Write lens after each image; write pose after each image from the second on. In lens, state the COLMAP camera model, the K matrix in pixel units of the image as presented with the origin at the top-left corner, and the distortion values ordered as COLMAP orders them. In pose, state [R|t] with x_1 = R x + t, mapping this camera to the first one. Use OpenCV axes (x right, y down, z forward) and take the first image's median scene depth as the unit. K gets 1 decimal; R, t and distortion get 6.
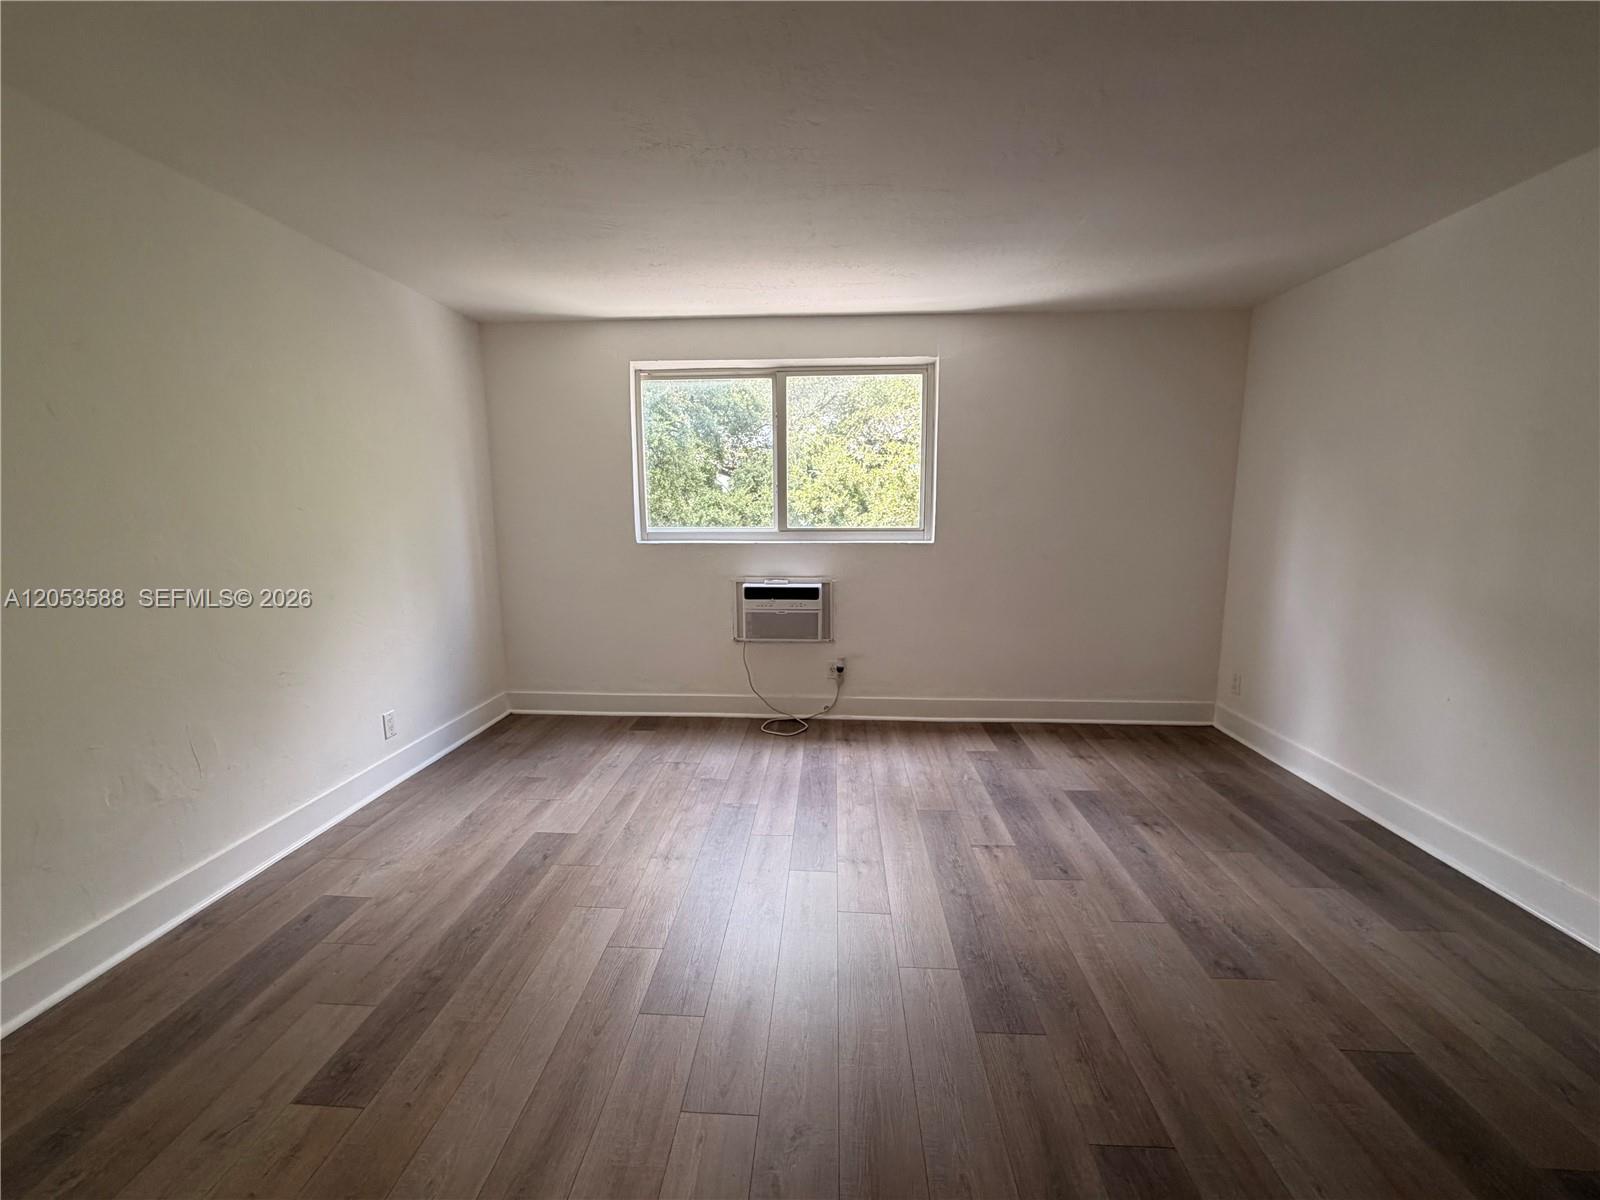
lens RADIAL K [[635.9, 0, 795.5], [0, 635.9, 601.8], [0, 0, 1]] dist [-0.002663, -0.000141]
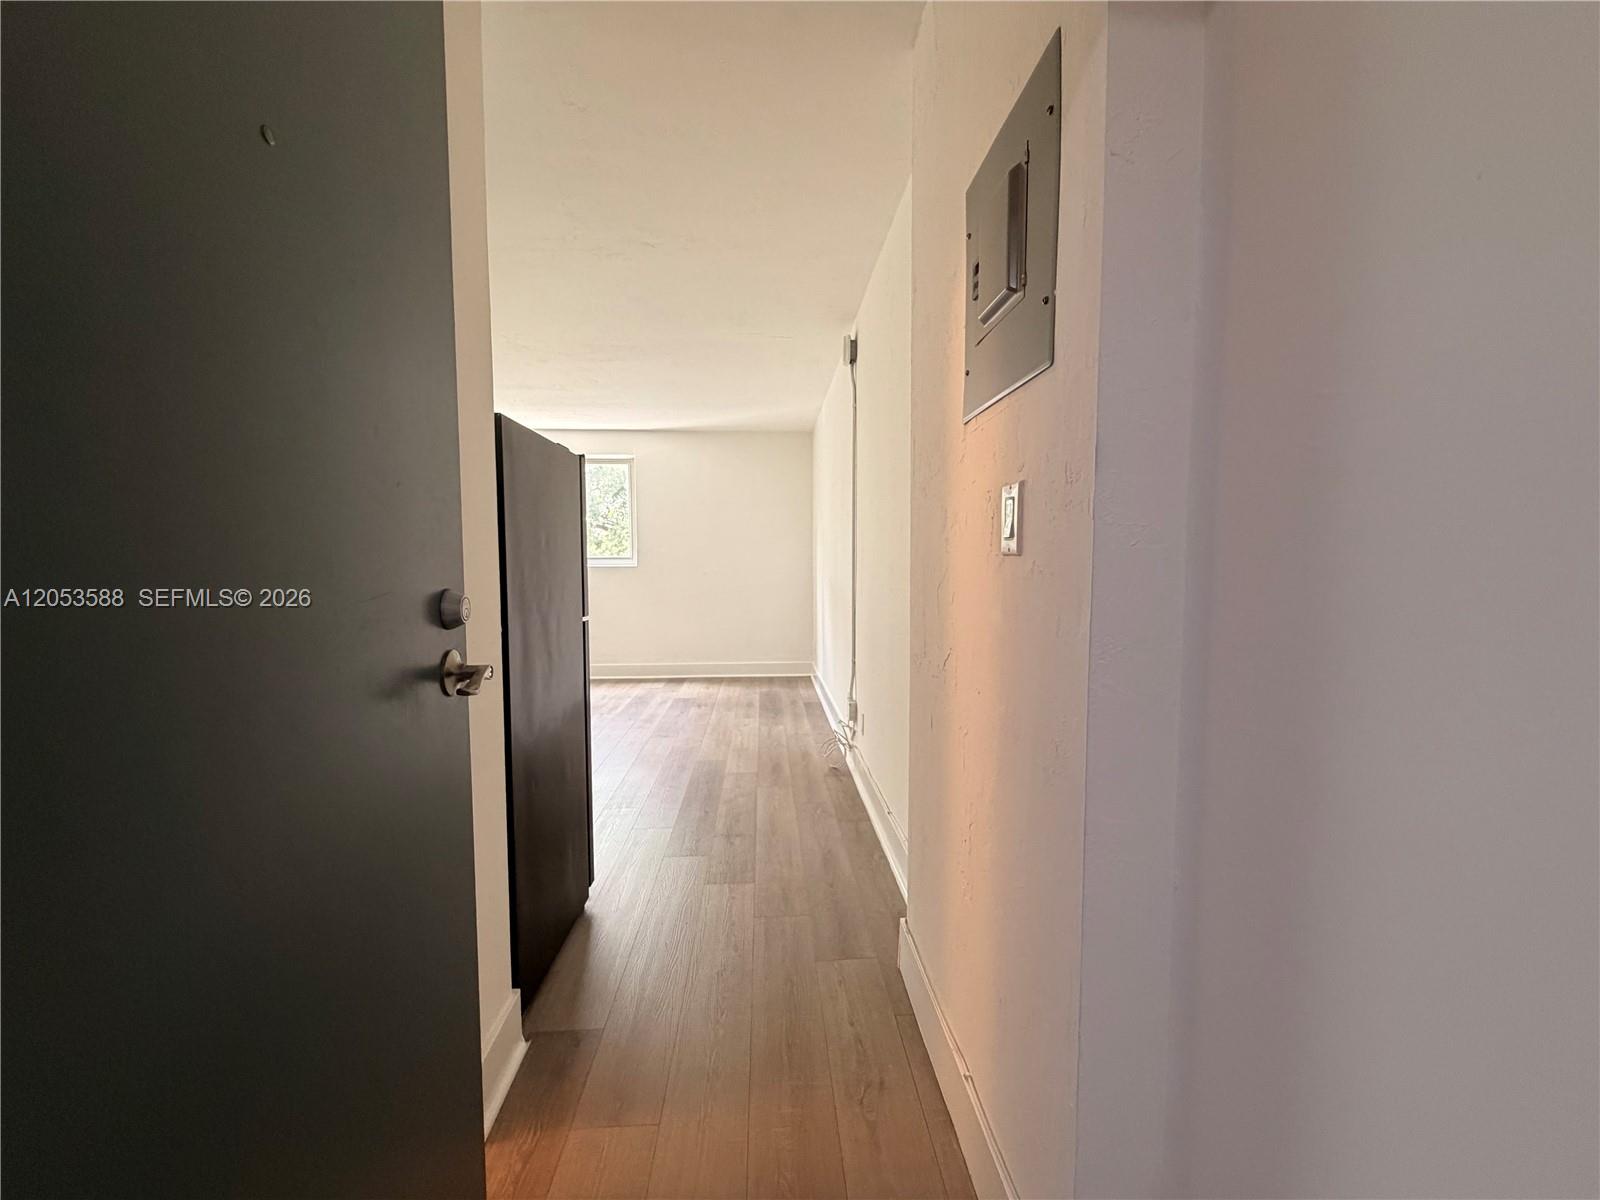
lens RADIAL K [[635.9, 0, 795.5], [0, 635.9, 601.8], [0, 0, 1]] dist [-0.002663, -0.000141]
pose [[0.993635, -0.007639, 0.112384, 0.447293], [0.017655, 0.995929, -0.088400, 0.153649], [-0.111251, 0.089822, 0.989725, -0.662187]]
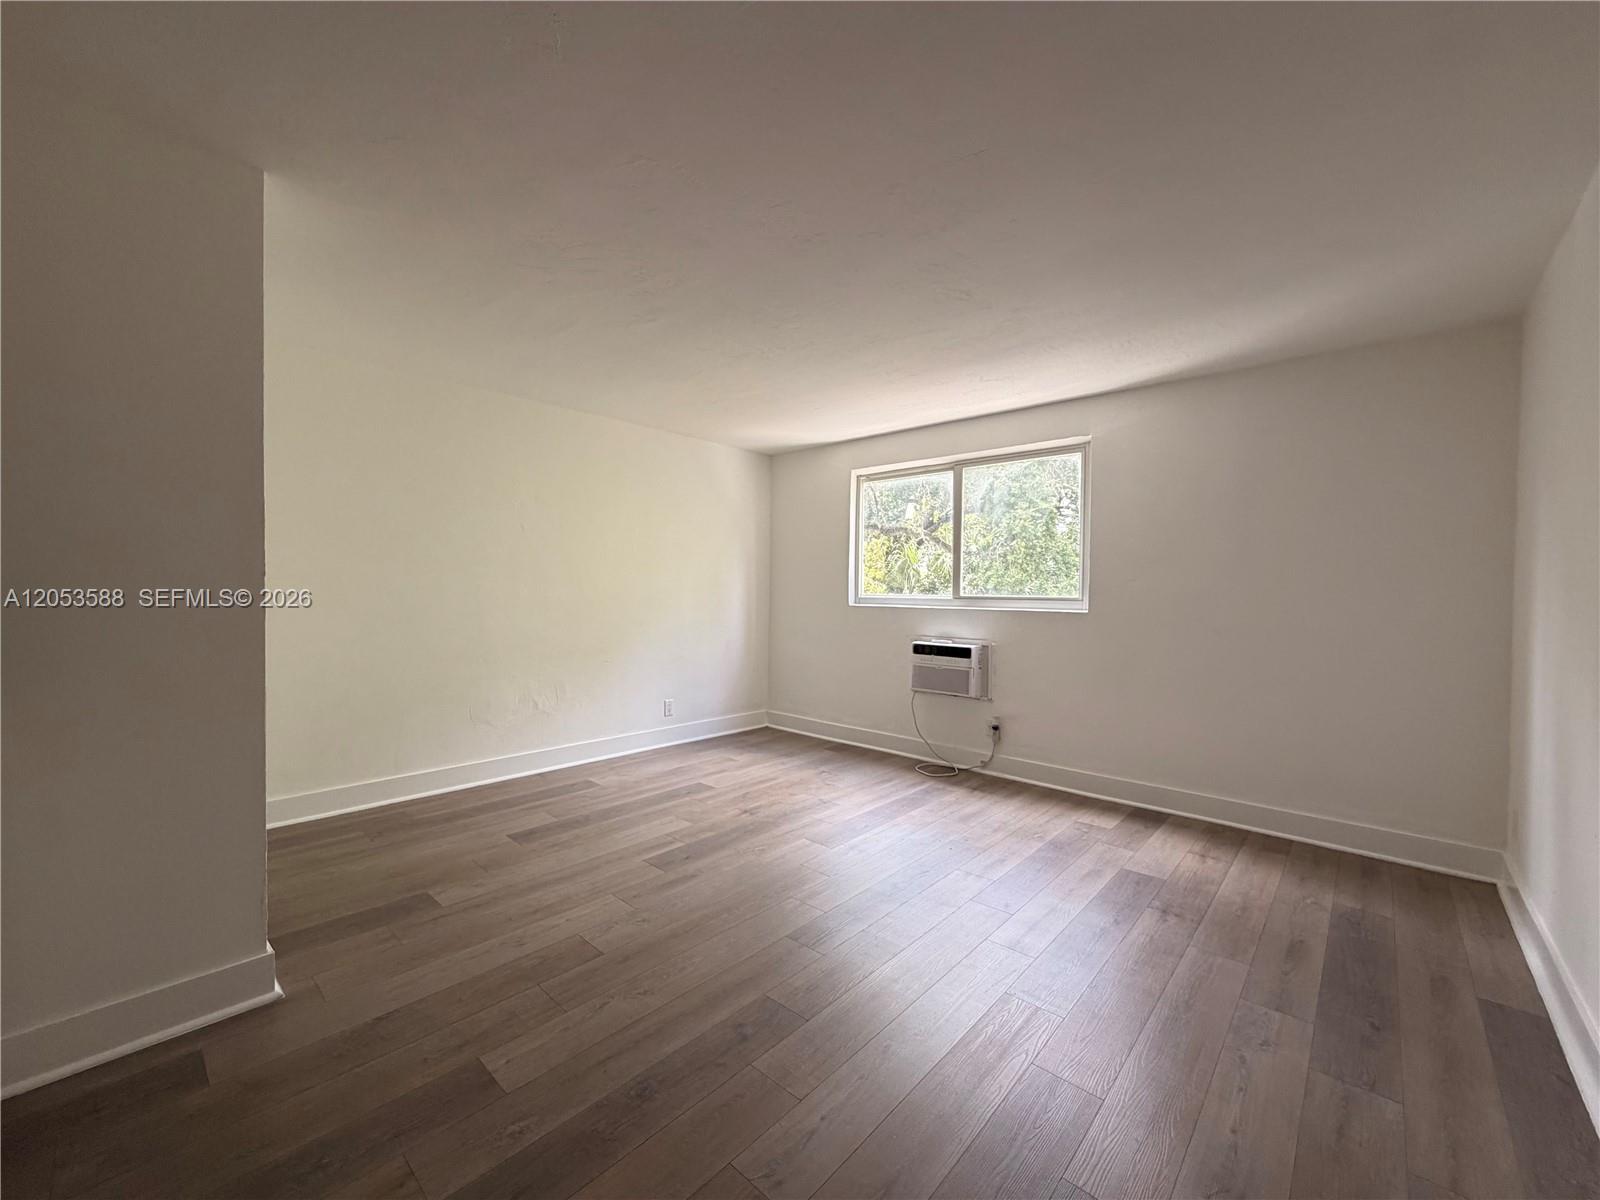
lens RADIAL K [[635.9, 0, 795.5], [0, 635.9, 601.8], [0, 0, 1]] dist [-0.002663, -0.000141]
pose [[0.777039, 0.023367, -0.629018, 0.502990], [-0.110469, 0.988863, -0.099730, 0.043347], [0.619683, 0.146981, 0.770967, -0.066566]]
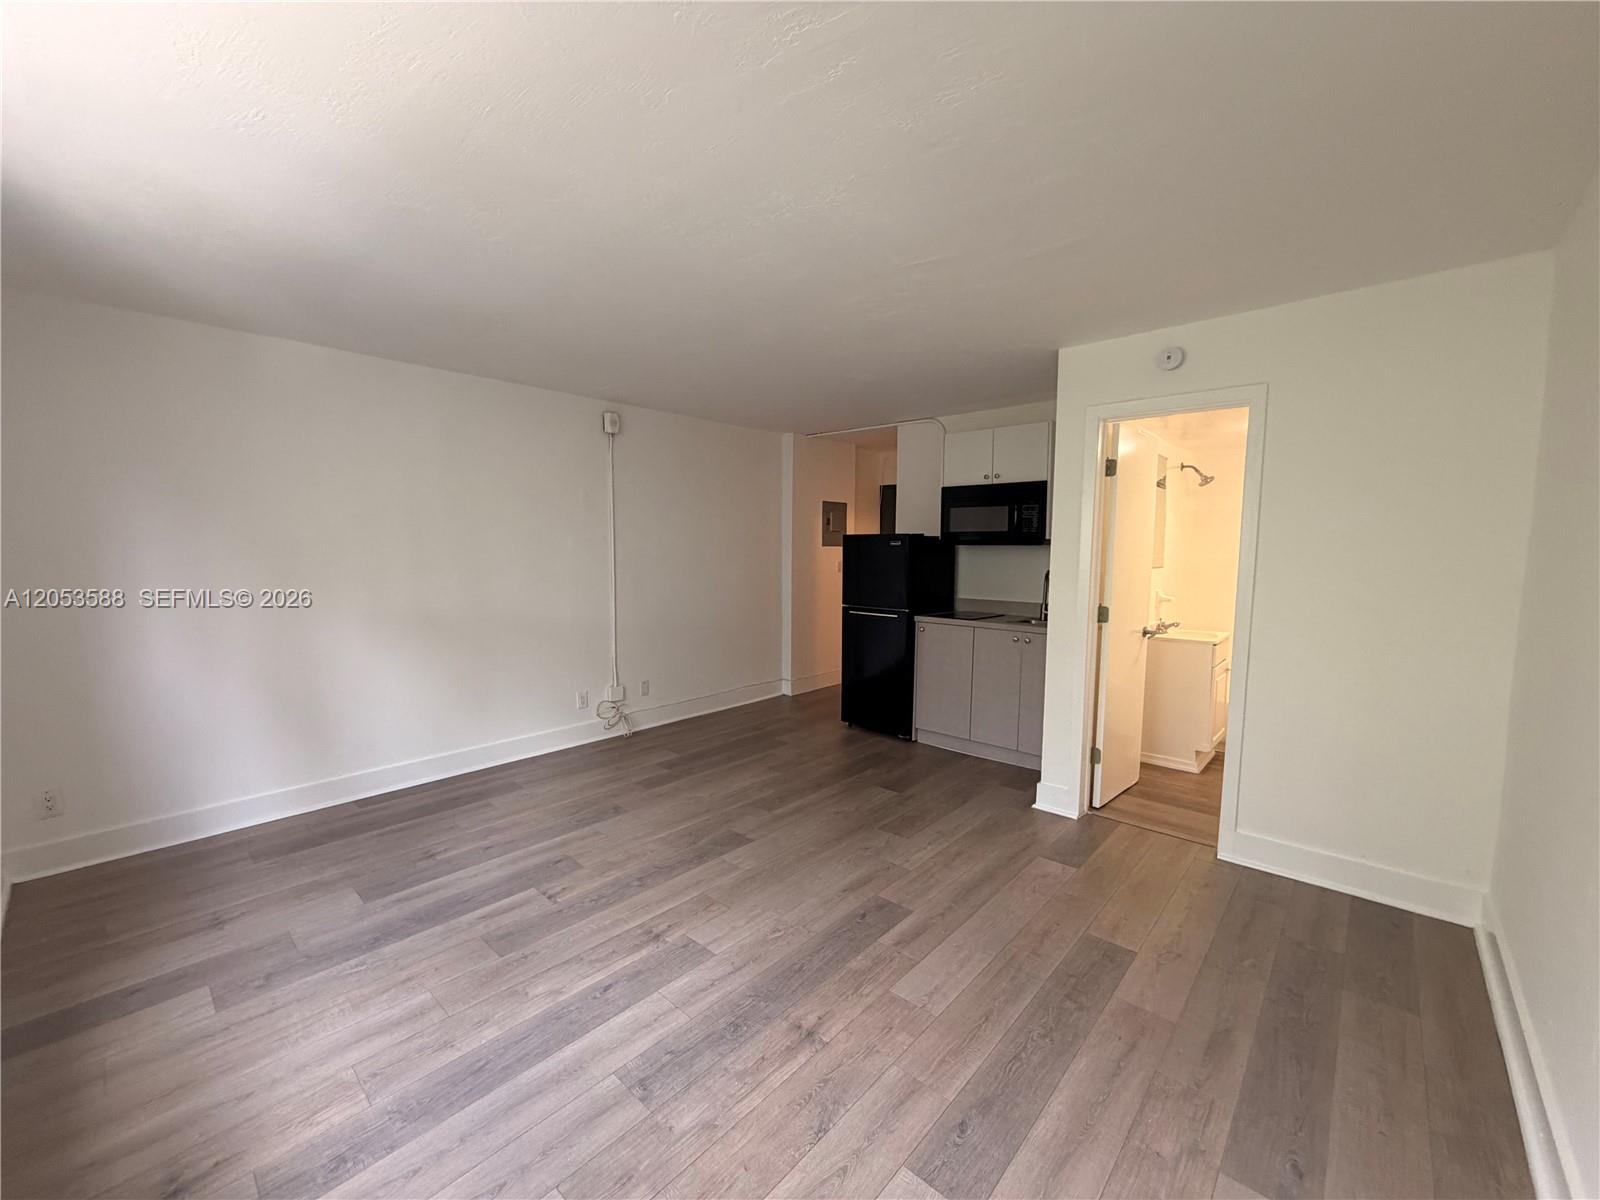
lens RADIAL K [[635.9, 0, 795.5], [0, 635.9, 601.8], [0, 0, 1]] dist [-0.002663, -0.000141]
pose [[-0.776641, -0.056457, 0.627409, -0.410548], [0.093481, 0.974619, 0.203416, -0.162514], [-0.622969, 0.216632, -0.751651, 0.952445]]
